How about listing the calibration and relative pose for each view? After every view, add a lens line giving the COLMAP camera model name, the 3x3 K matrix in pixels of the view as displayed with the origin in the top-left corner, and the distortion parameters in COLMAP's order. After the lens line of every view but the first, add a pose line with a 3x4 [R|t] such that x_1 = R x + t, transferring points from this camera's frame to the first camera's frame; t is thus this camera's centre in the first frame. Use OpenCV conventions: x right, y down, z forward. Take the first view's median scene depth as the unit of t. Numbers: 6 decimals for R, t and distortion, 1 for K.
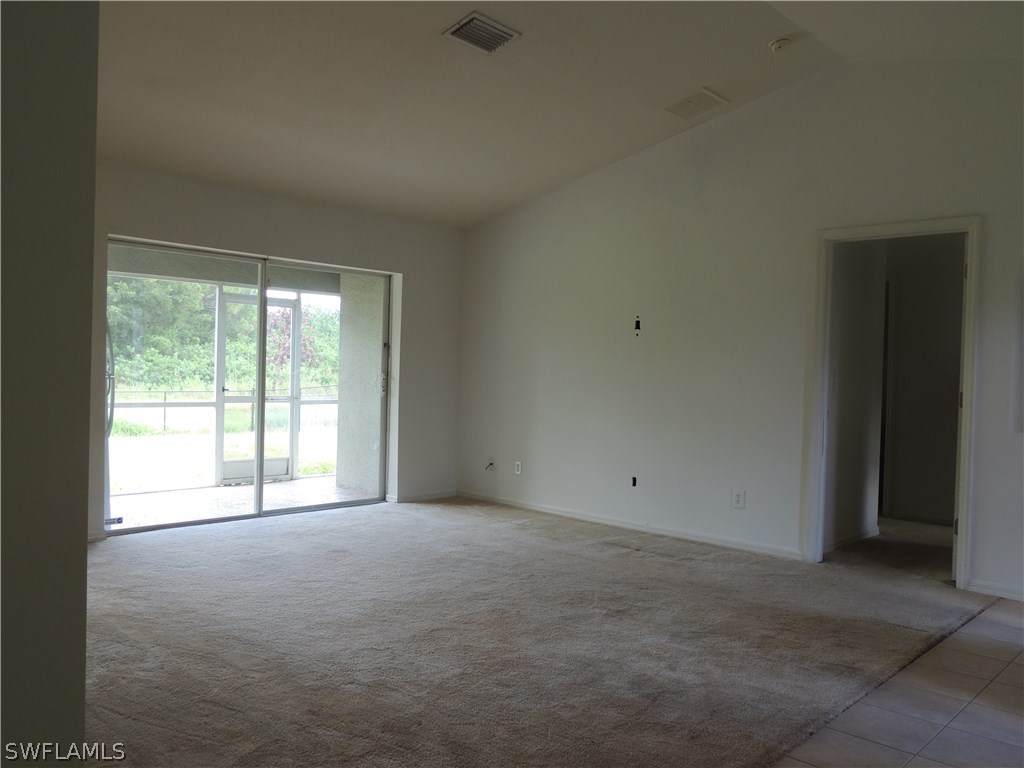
lens RADIAL K [[811.1, 0, 516.8], [0, 811.1, 382.6], [0, 0, 1]] dist [0.003243, 0.002721]
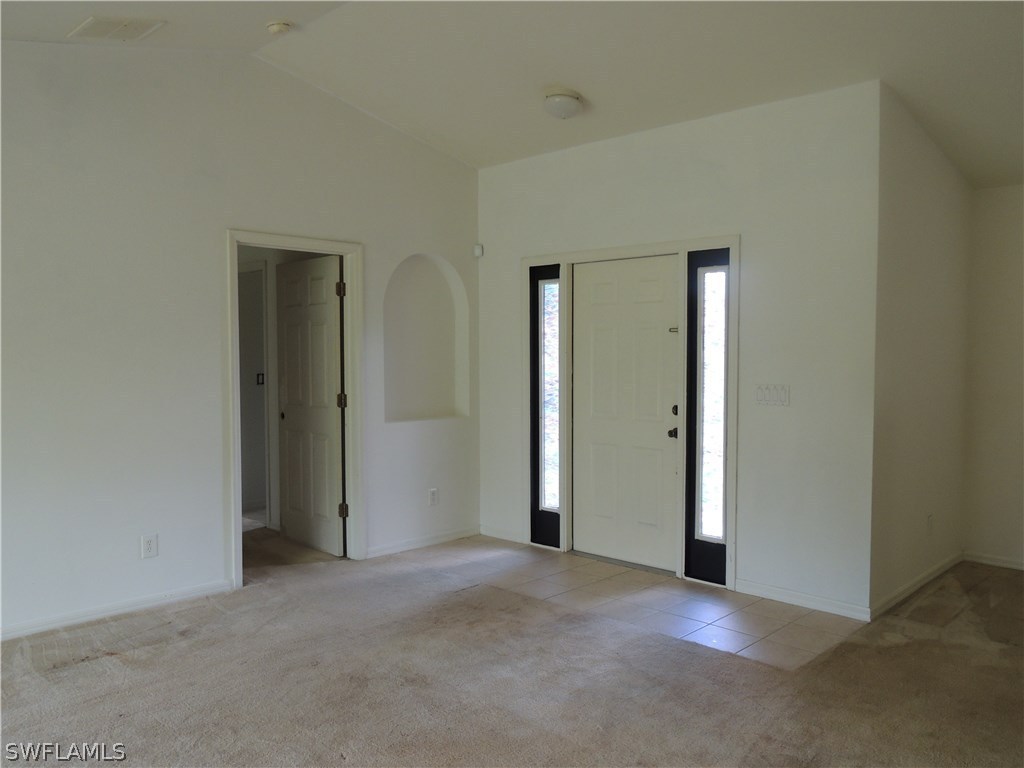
lens RADIAL K [[811.1, 0, 516.7], [0, 811.1, 386.4], [0, 0, 1]] dist [0.003243, 0.002721]
pose [[0.021265, -0.068219, 0.997444, -0.720645], [0.017719, 0.997538, 0.067848, -0.087968], [-0.999617, 0.016231, 0.022422, 0.873245]]
